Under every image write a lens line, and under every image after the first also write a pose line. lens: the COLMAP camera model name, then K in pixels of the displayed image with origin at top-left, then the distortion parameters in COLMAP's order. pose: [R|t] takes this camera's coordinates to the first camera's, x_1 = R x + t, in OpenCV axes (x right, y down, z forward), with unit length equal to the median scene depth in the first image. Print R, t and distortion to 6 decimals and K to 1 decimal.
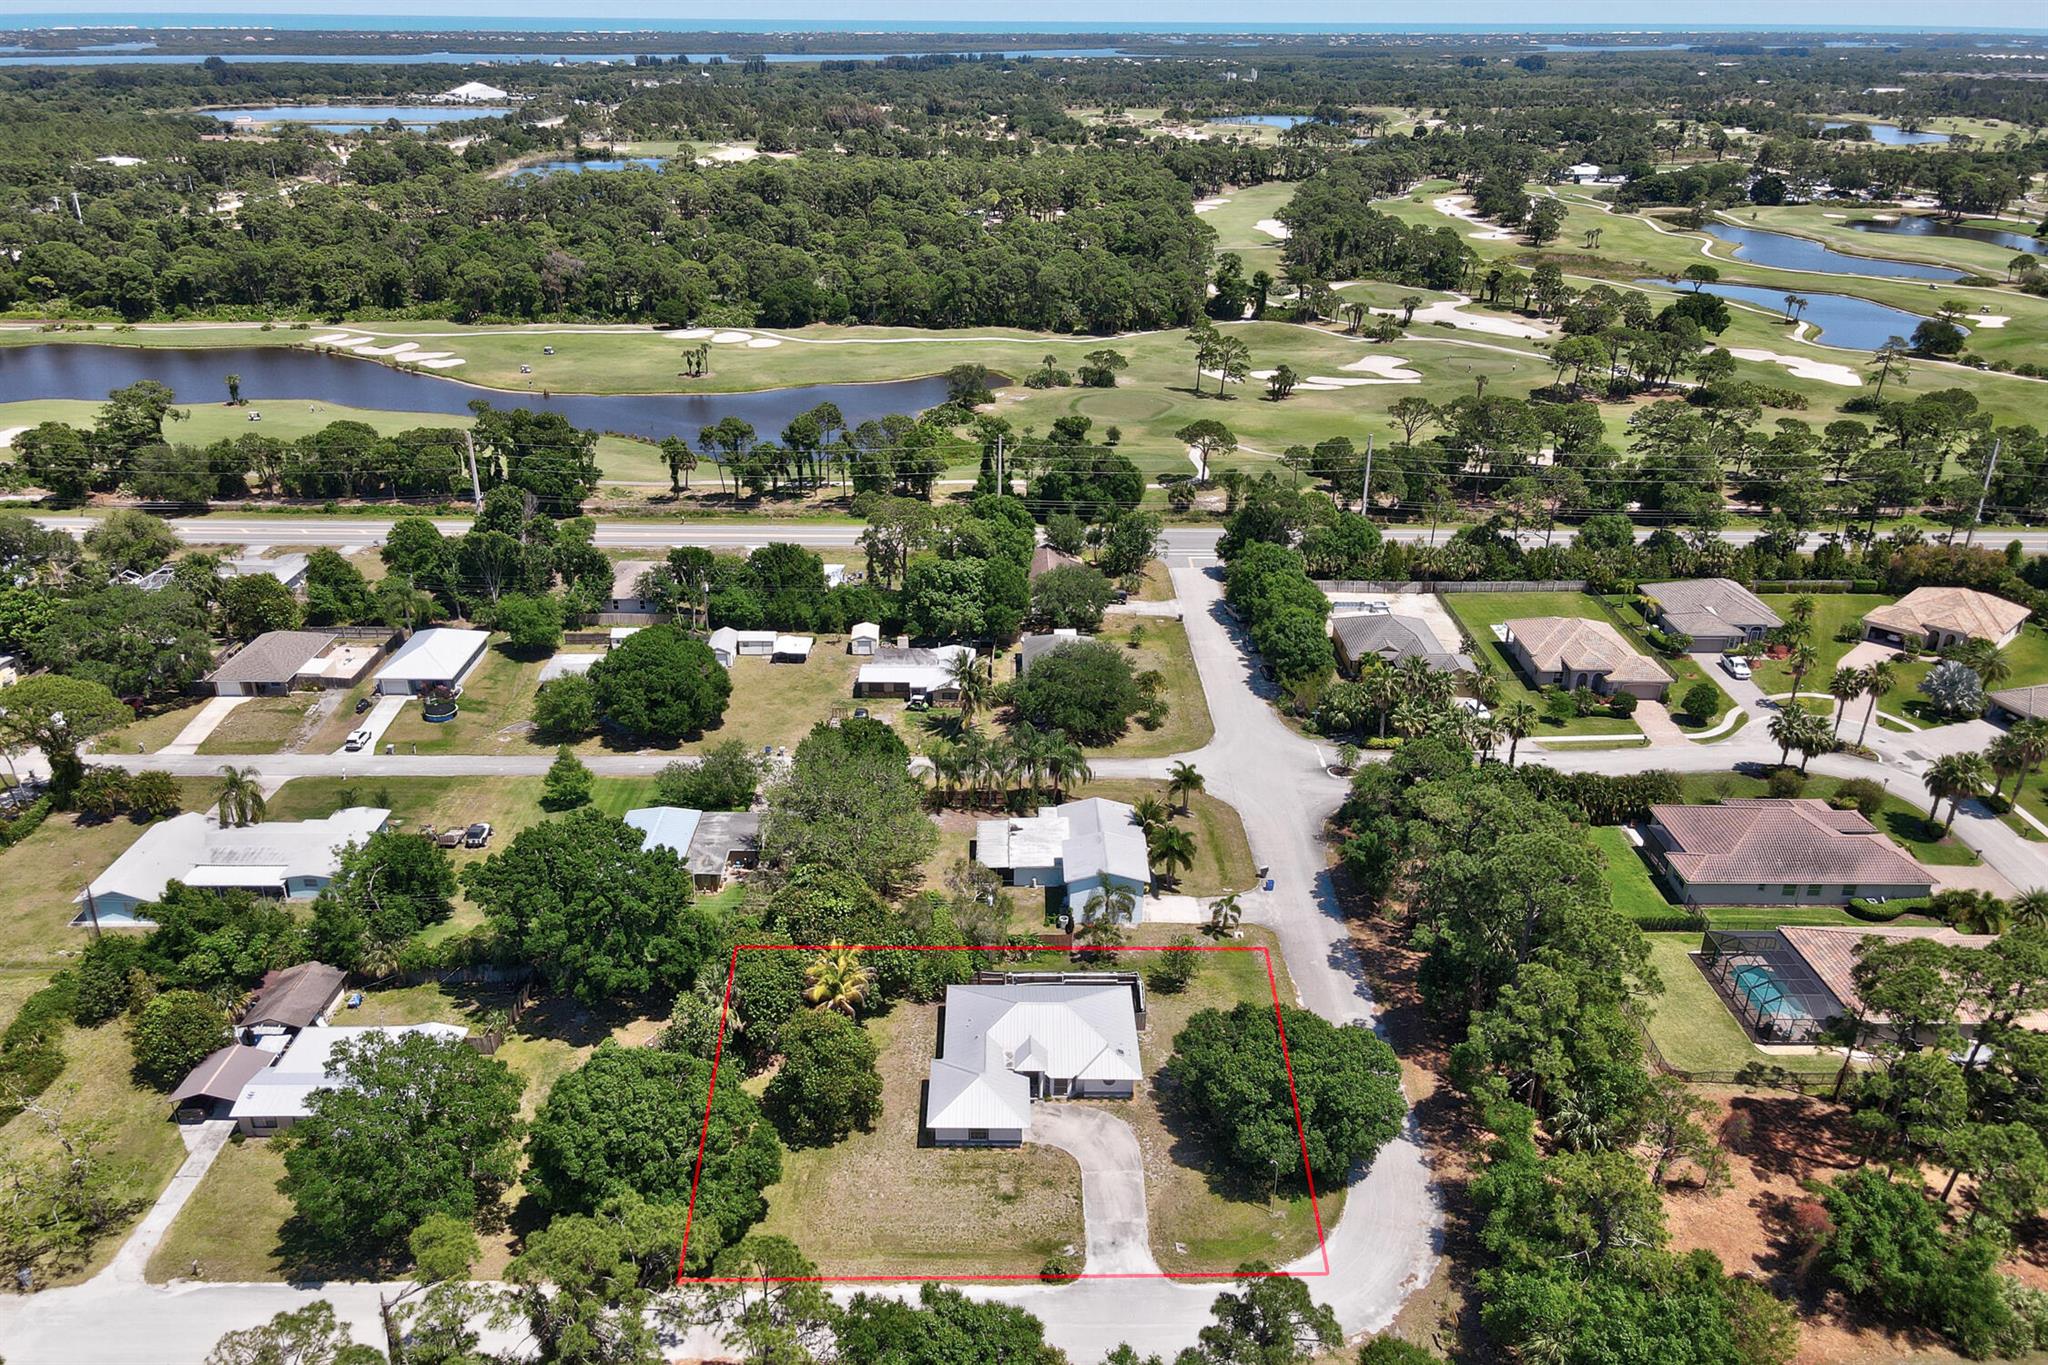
lens RADIAL K [[1523.9, 0, 1019.7], [0, 1523.9, 704.4], [0, 0, 1]] dist [0.002652, 0.021103]
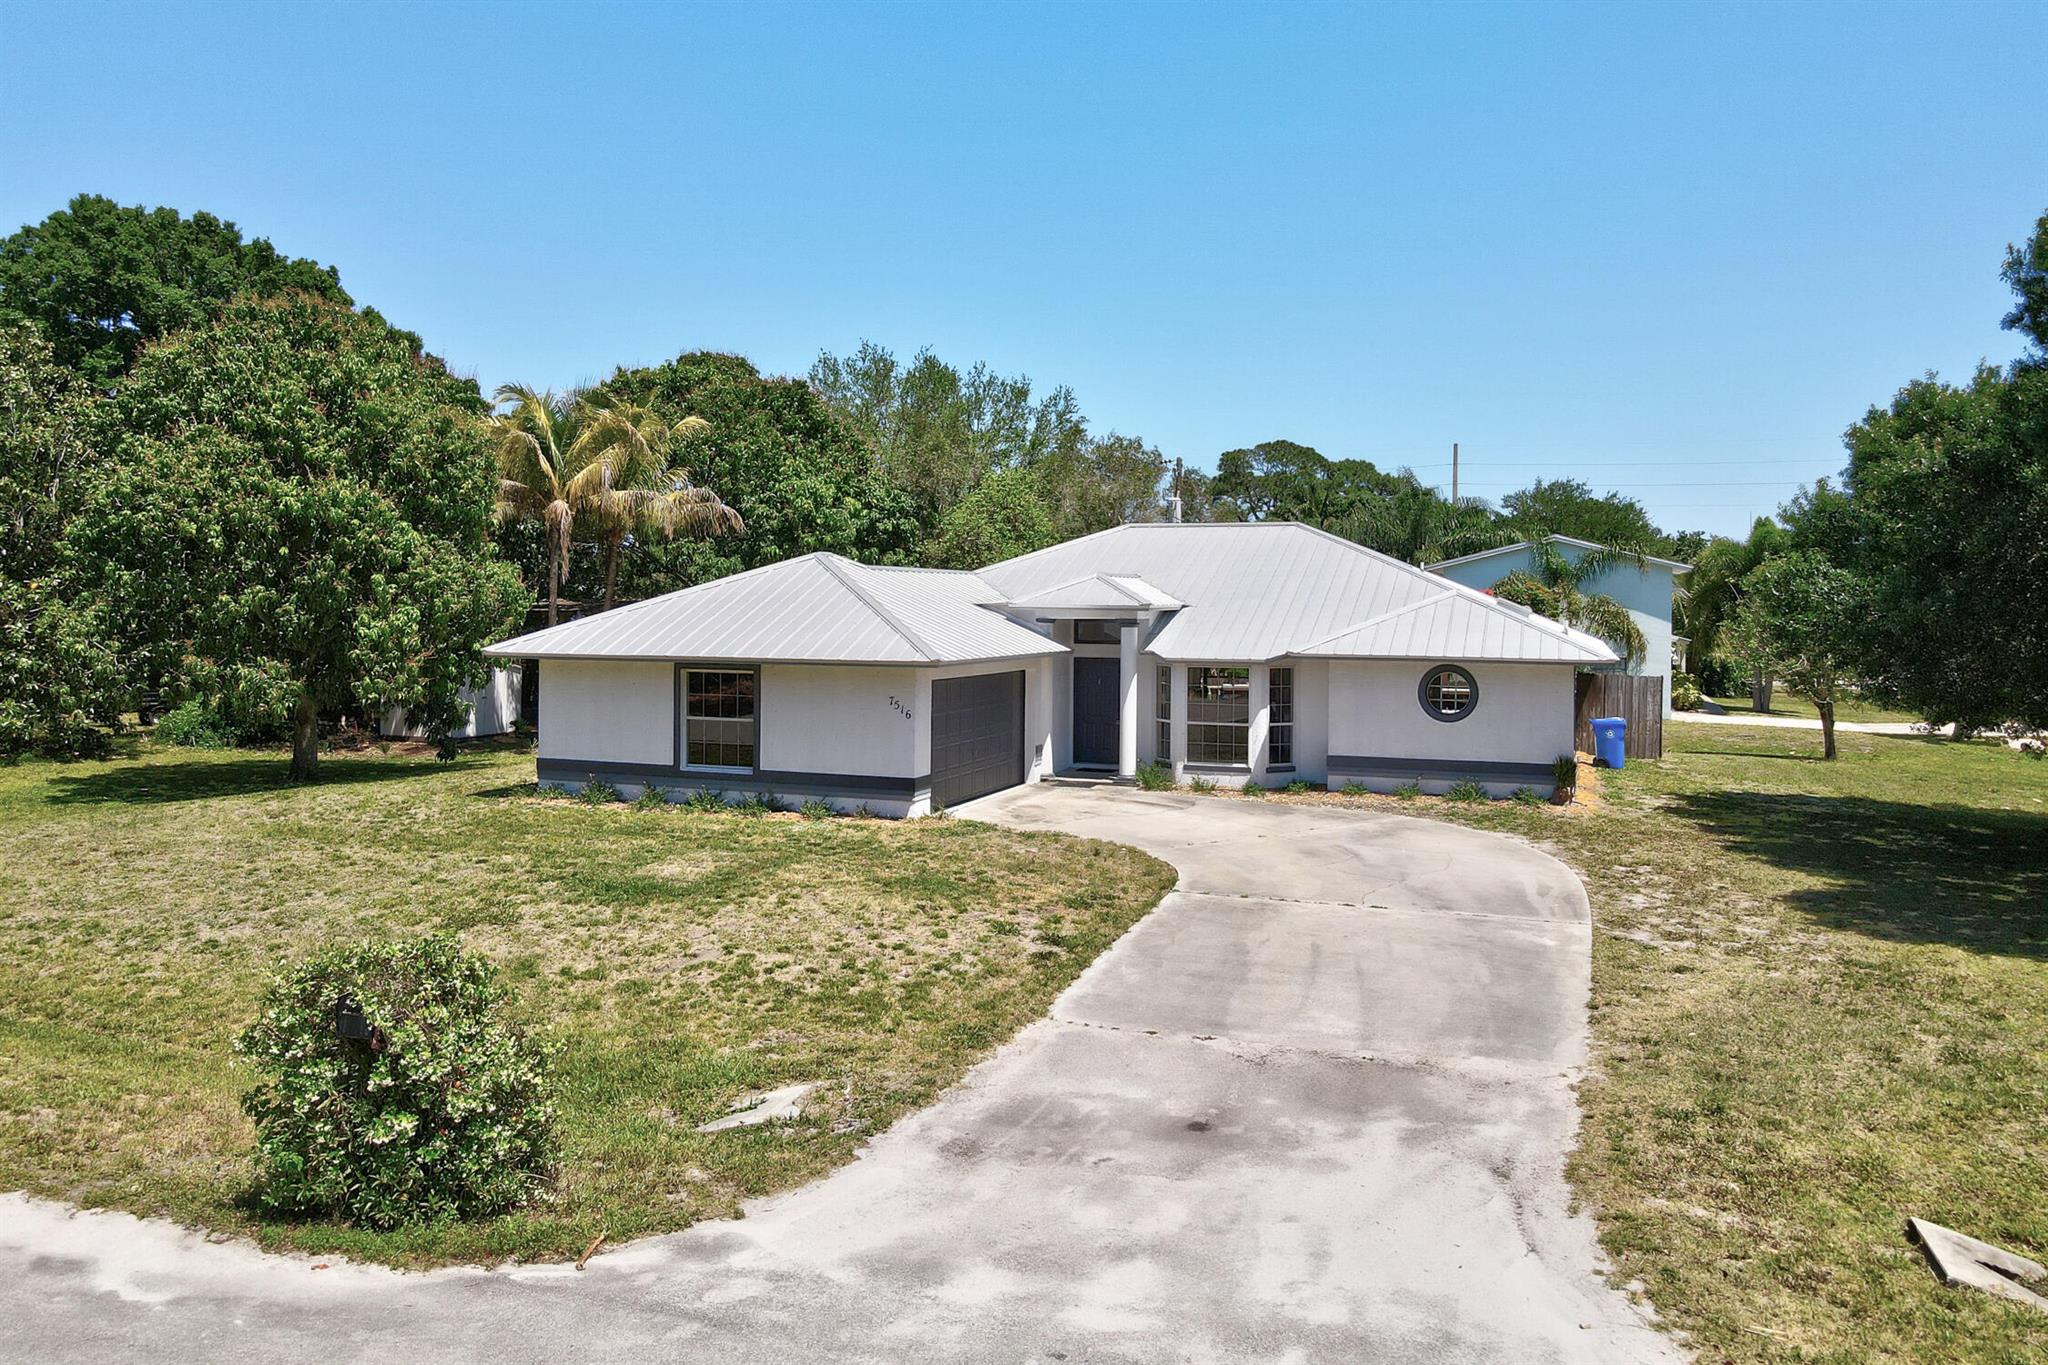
lens RADIAL K [[1523.9, 0, 1024.3], [0, 1523.9, 681.9], [0, 0, 1]] dist [0.002652, 0.021103]
pose [[0.938676, 0.020776, -0.344175, 0.048252], [-0.145560, 0.928753, -0.340925, 0.207411], [0.312570, 0.370116, 0.874822, 0.514554]]
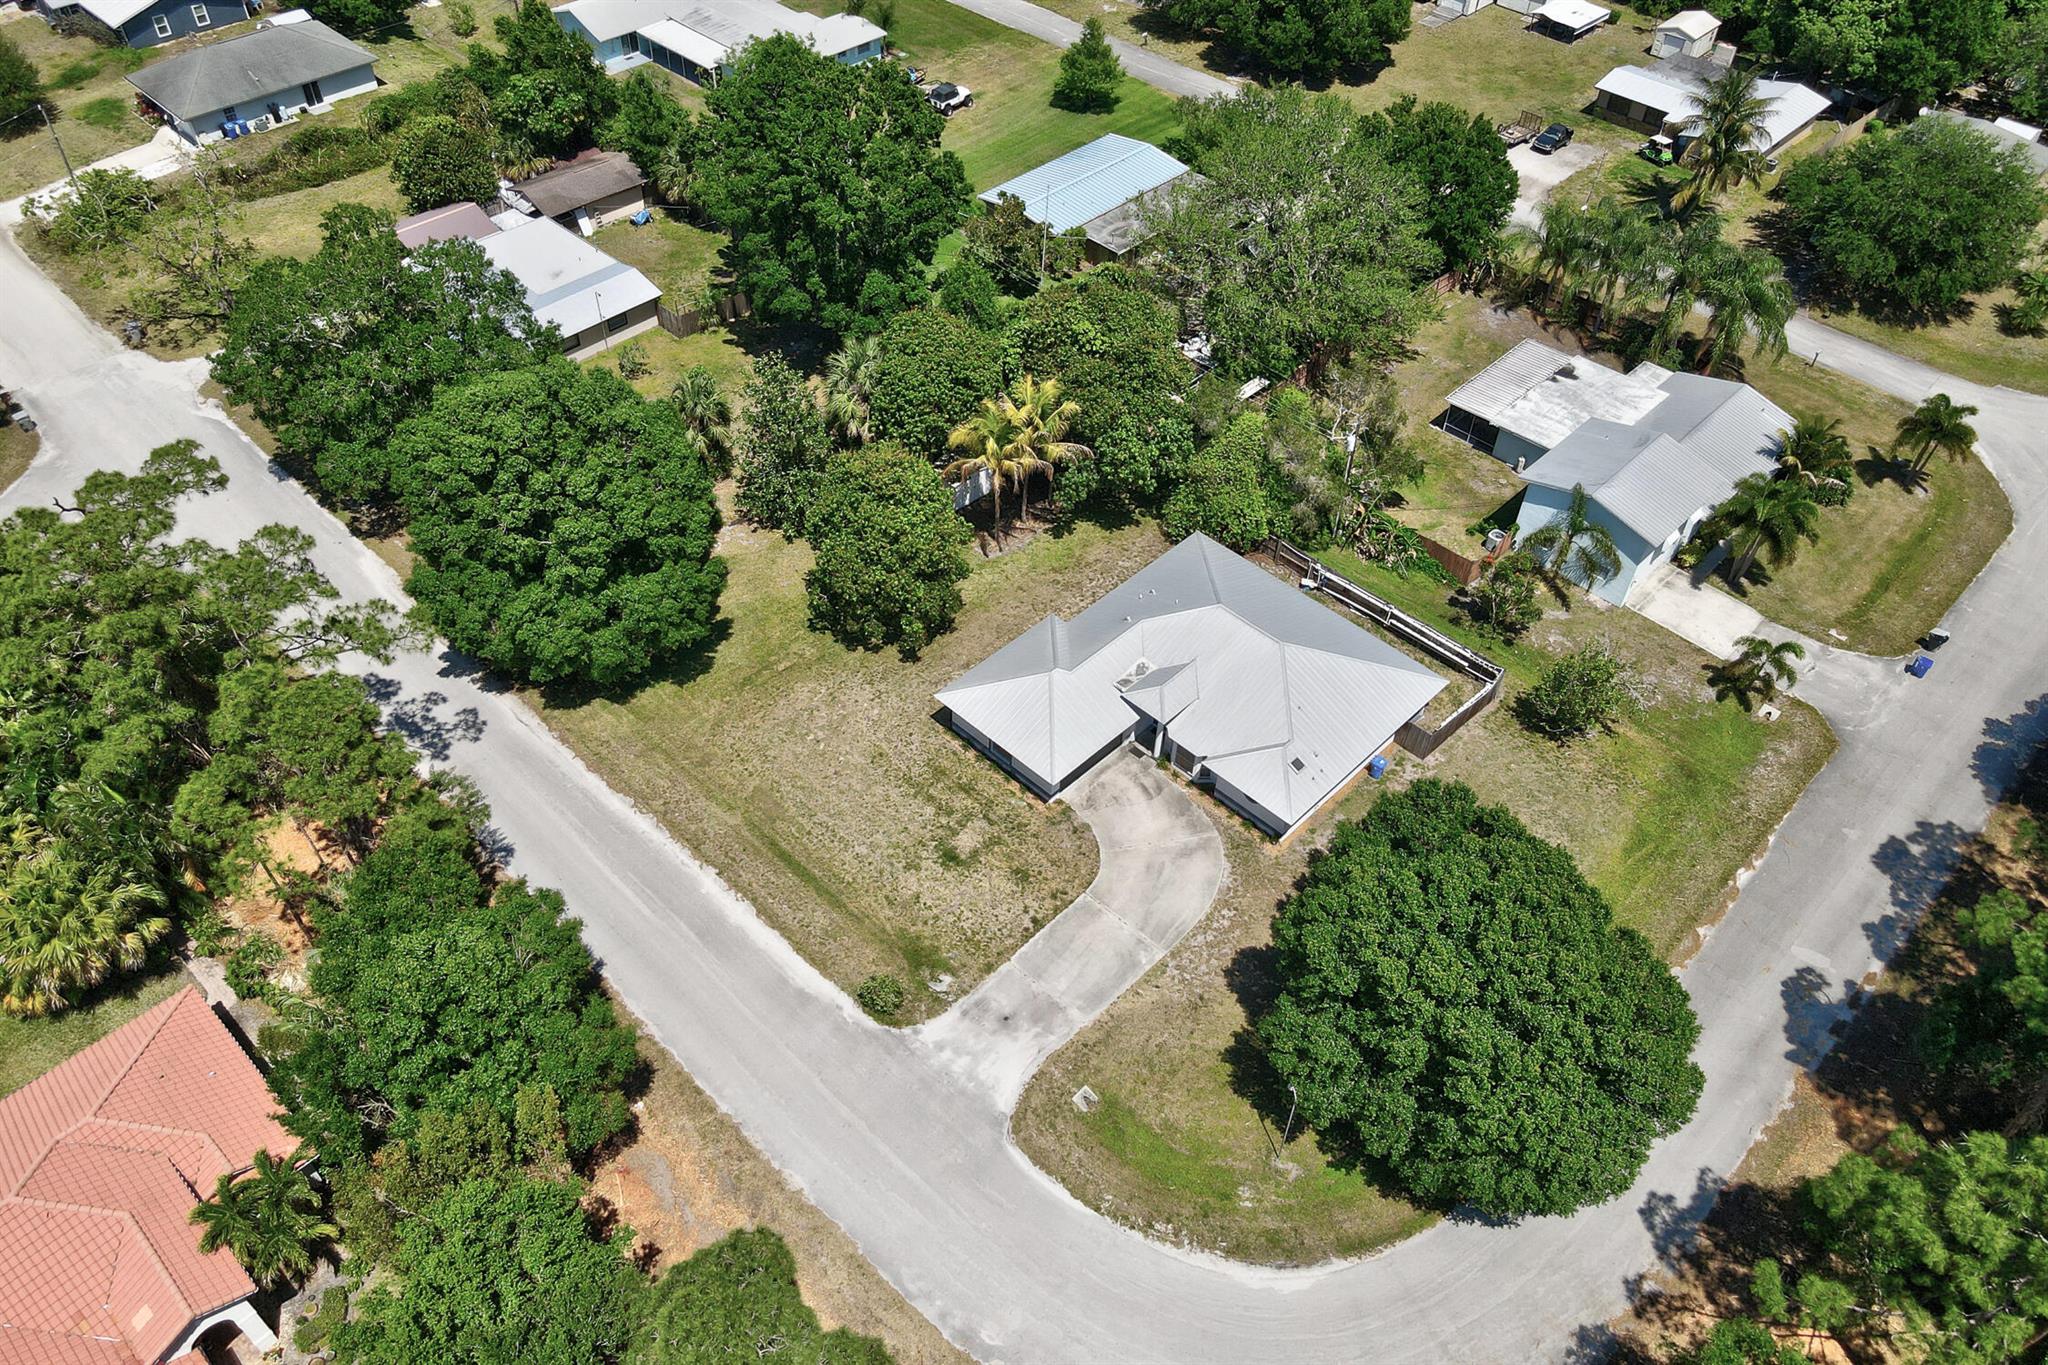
lens RADIAL K [[1523.9, 0, 1013.2], [0, 1523.9, 676.7], [0, 0, 1]] dist [0.002652, 0.021103]
pose [[0.707947, 0.504679, -0.494075, 0.164285], [-0.304473, 0.849301, 0.431258, -0.006968], [0.637265, -0.154875, 0.754922, 0.331880]]
